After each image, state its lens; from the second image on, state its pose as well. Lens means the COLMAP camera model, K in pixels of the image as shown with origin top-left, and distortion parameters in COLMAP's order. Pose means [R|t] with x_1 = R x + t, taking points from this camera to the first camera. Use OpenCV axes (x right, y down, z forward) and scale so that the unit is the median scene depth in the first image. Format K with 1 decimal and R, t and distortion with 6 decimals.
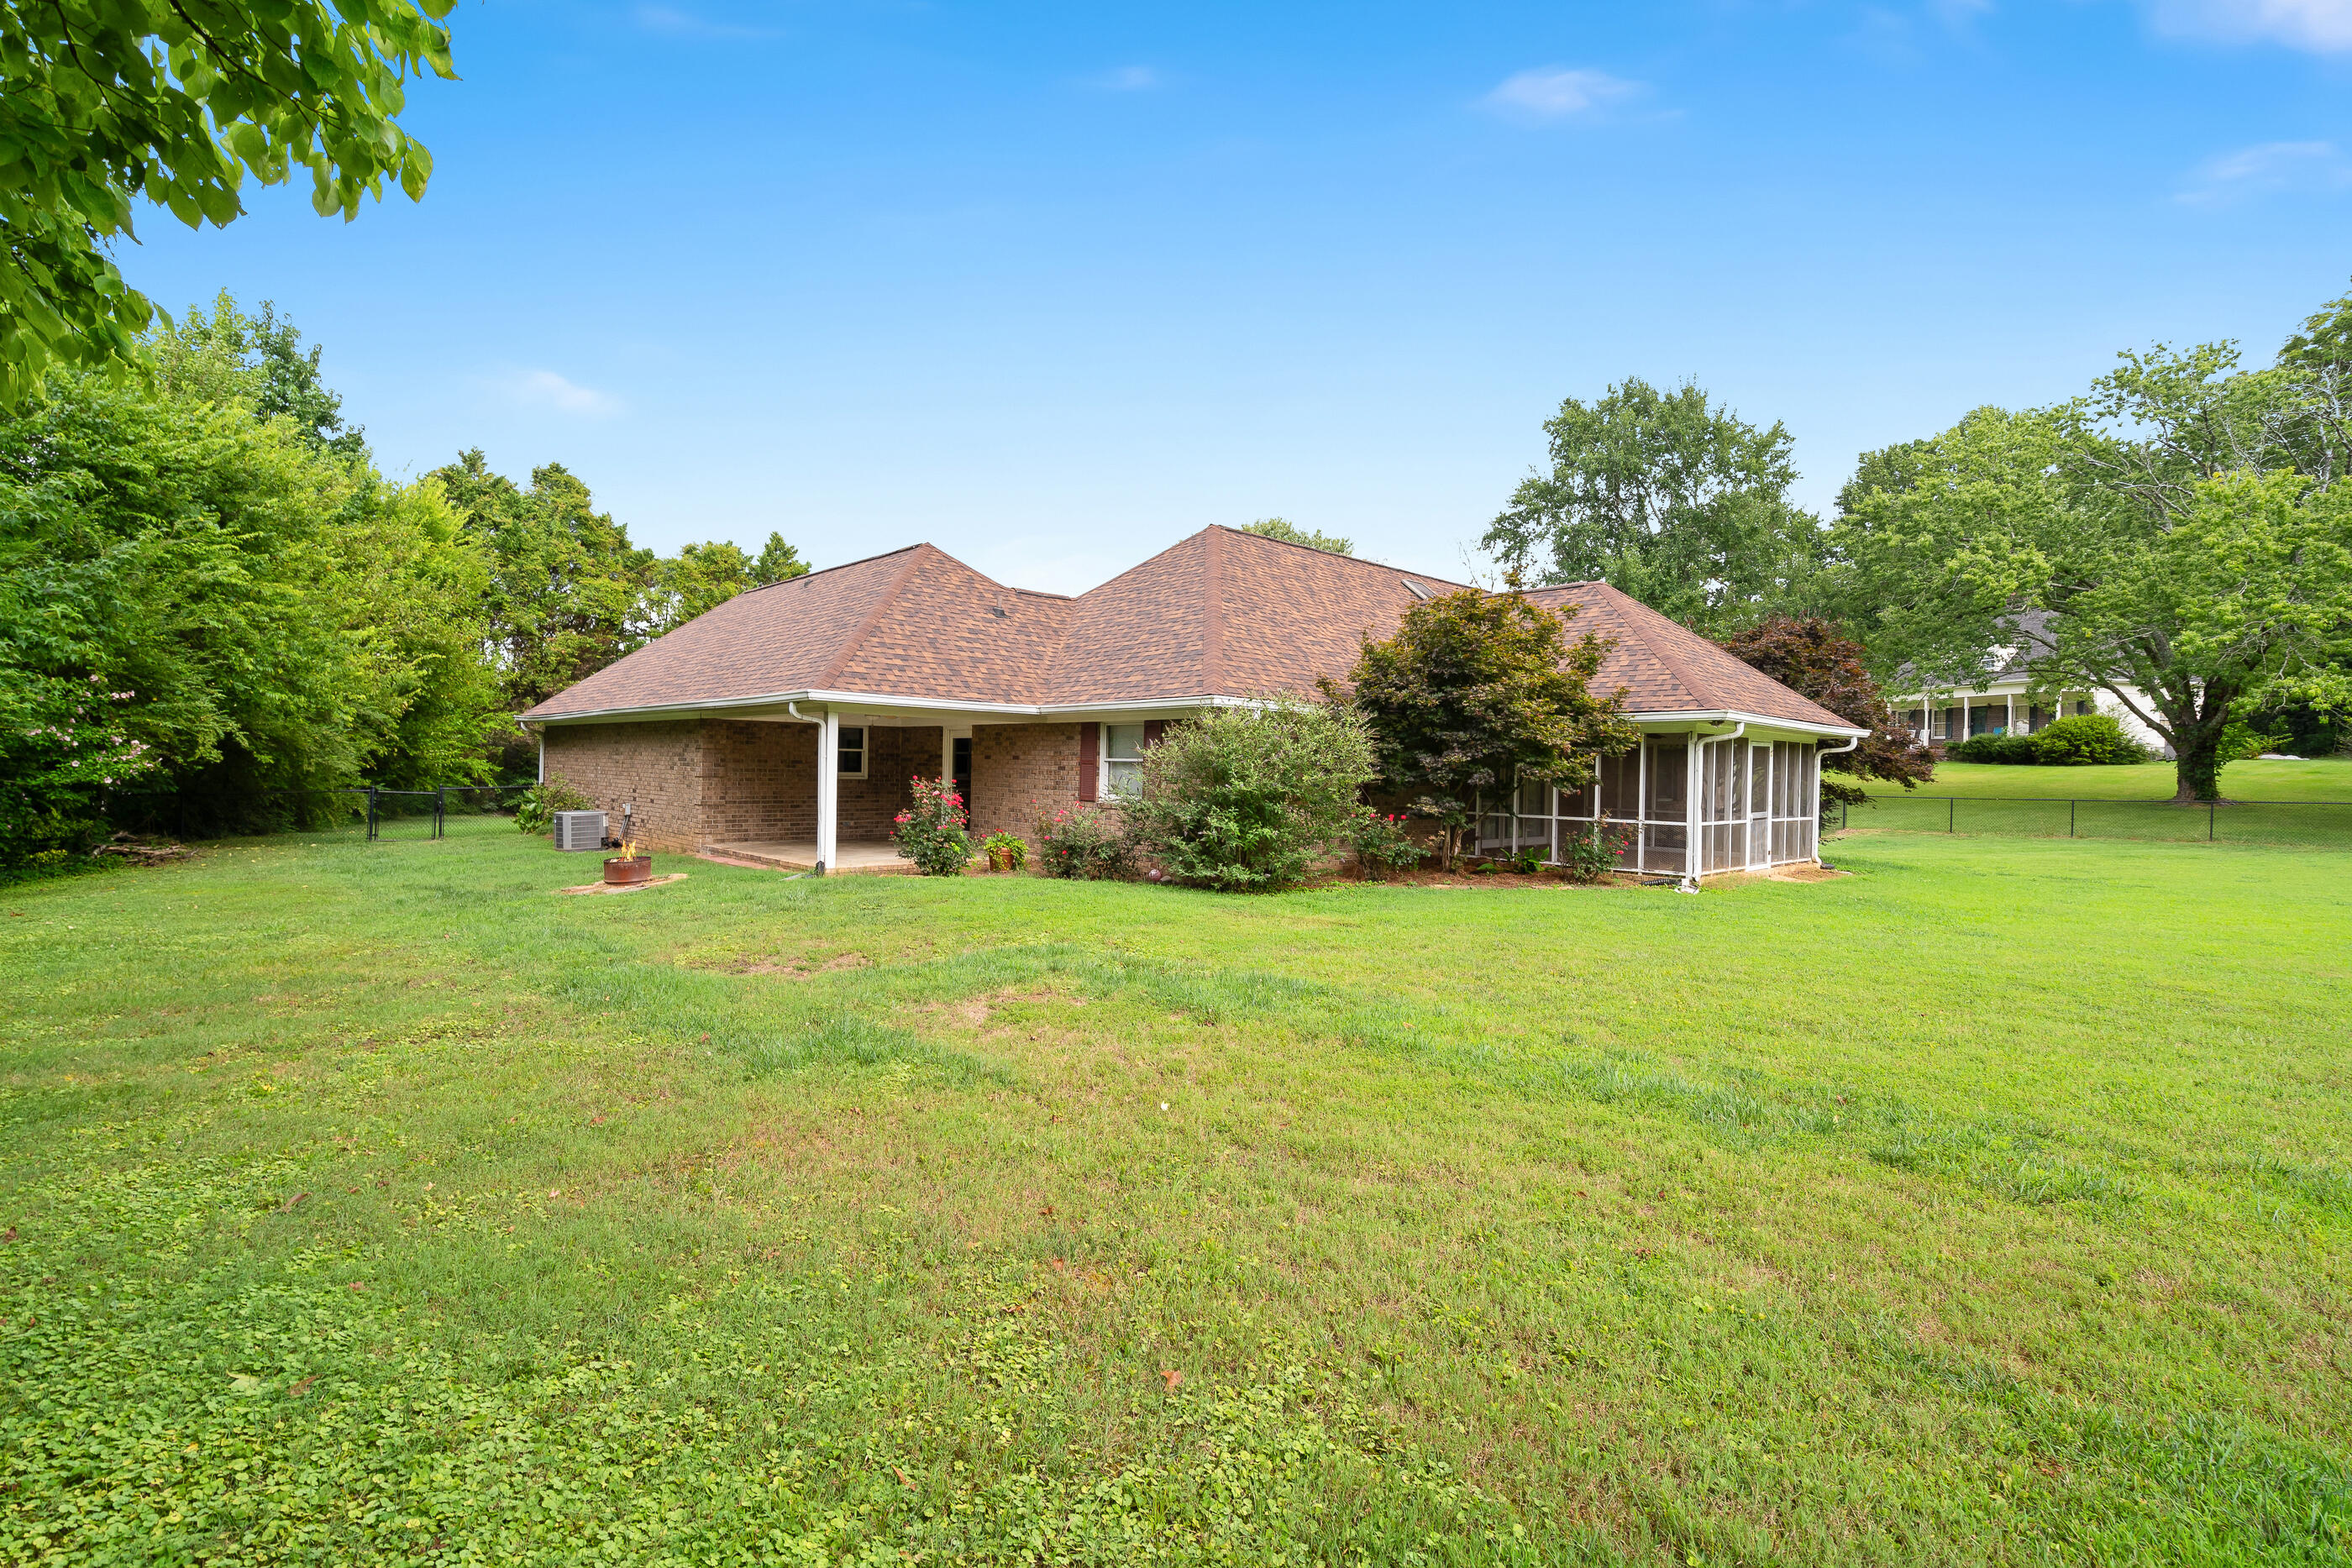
lens RADIAL K [[1071.8, 0, 1173.5], [0, 1071.8, 776.4], [0, 0, 1]] dist [-0.002891, 0.000941]
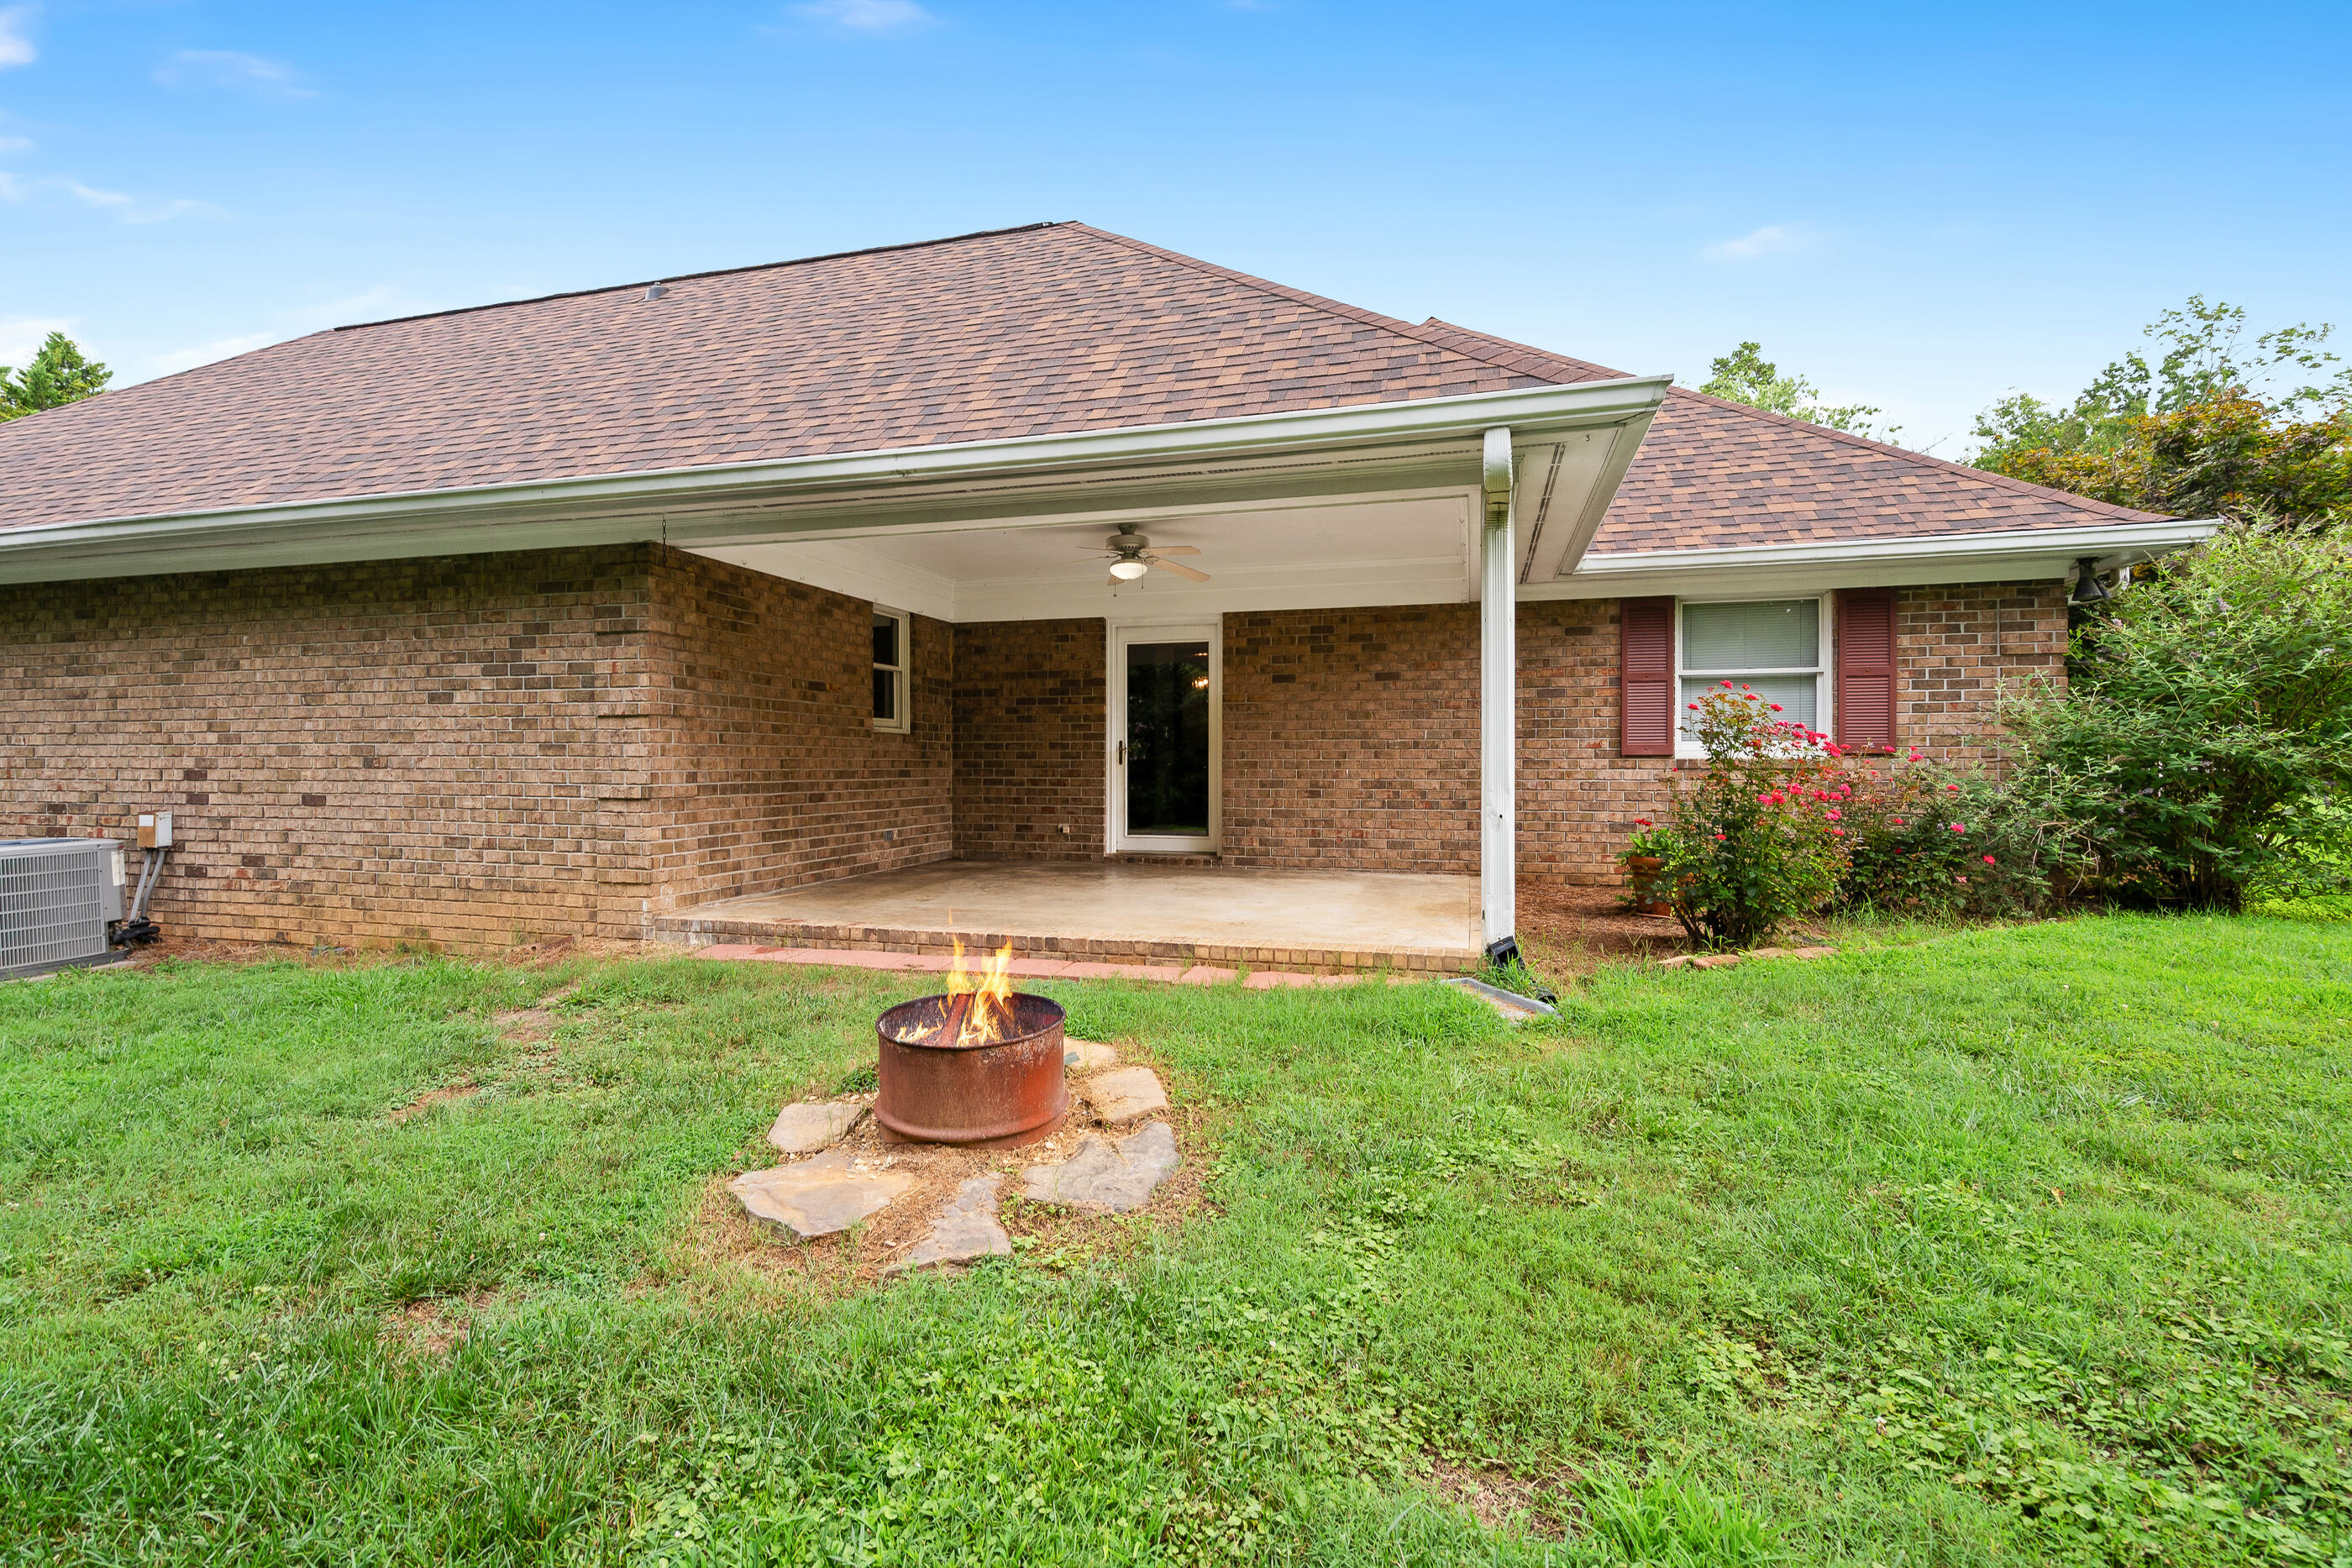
lens RADIAL K [[1071.8, 0, 1168.6], [0, 1071.8, 782.0], [0, 0, 1]] dist [-0.002891, 0.000941]
pose [[0.853679, -0.028103, 0.520040, -0.465961], [0.022879, 0.999603, 0.016461, 0.019199], [-0.520296, -0.002155, 0.853983, 0.613752]]
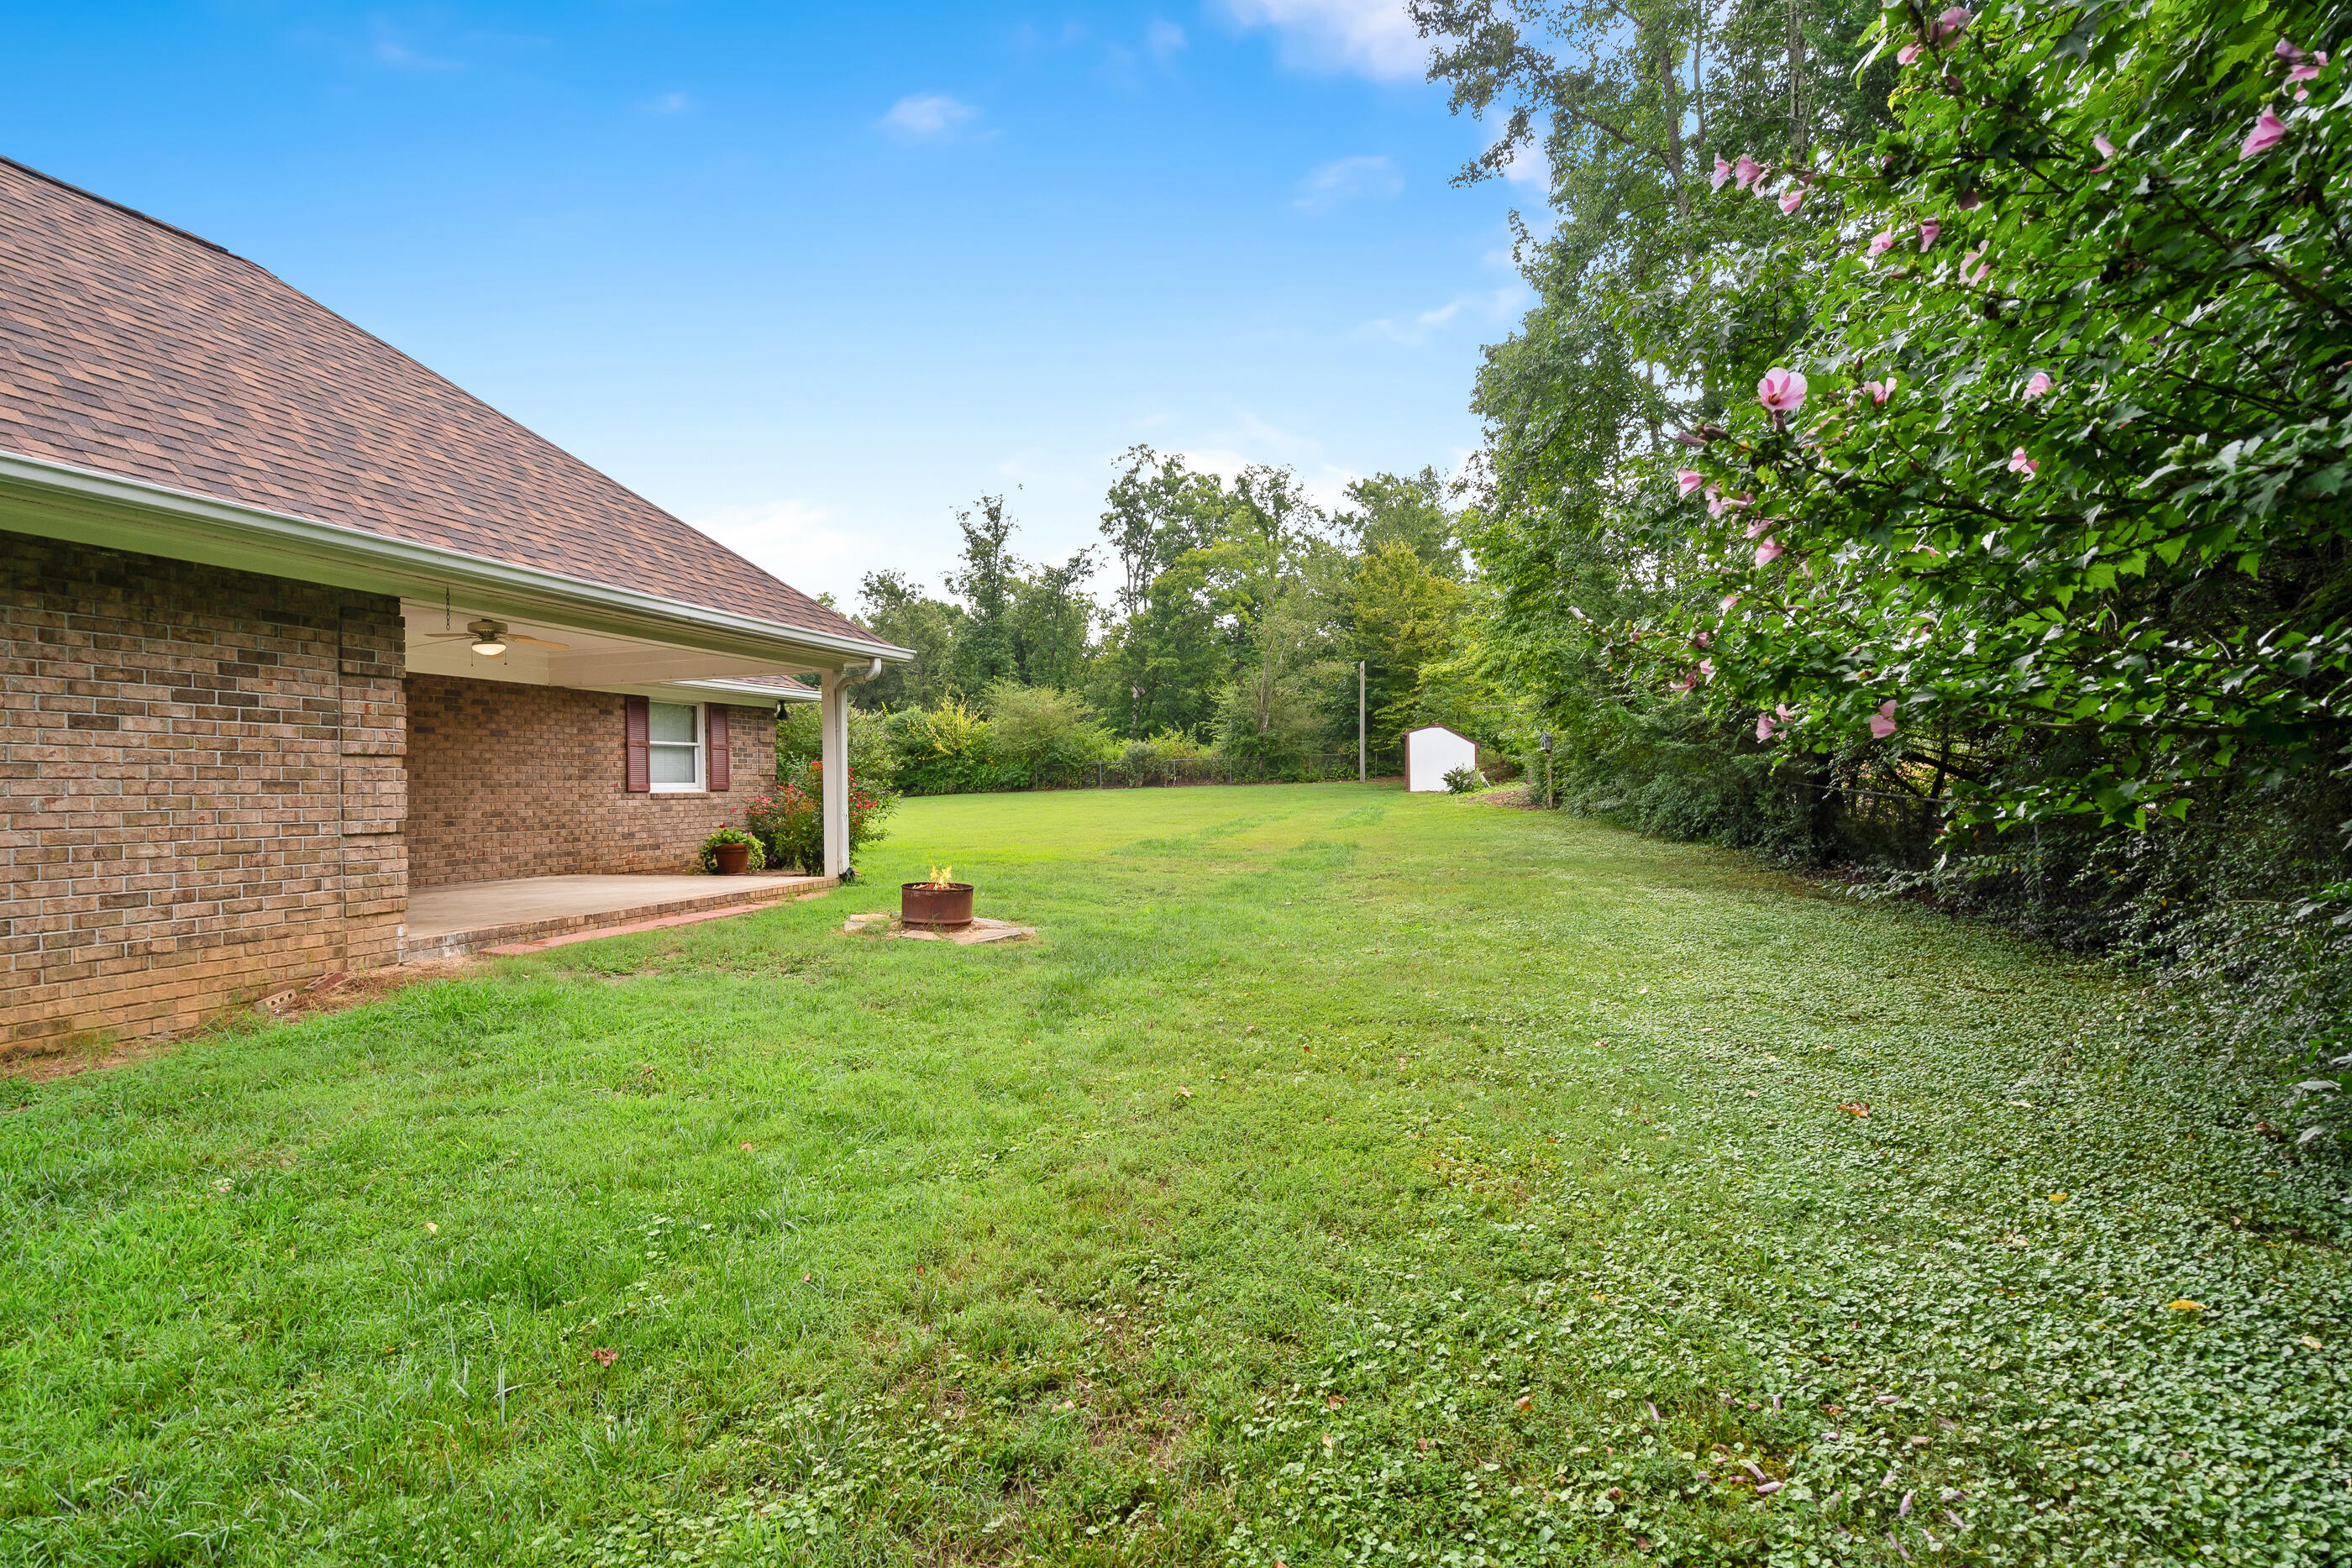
lens RADIAL K [[1071.8, 0, 1160.3], [0, 1071.8, 781.0], [0, 0, 1]] dist [-0.002891, 0.000941]
pose [[-0.491700, -0.005618, 0.870747, -0.869964], [0.017001, 0.999727, 0.016050, 0.007499], [-0.870599, 0.022695, -0.491470, 0.934670]]
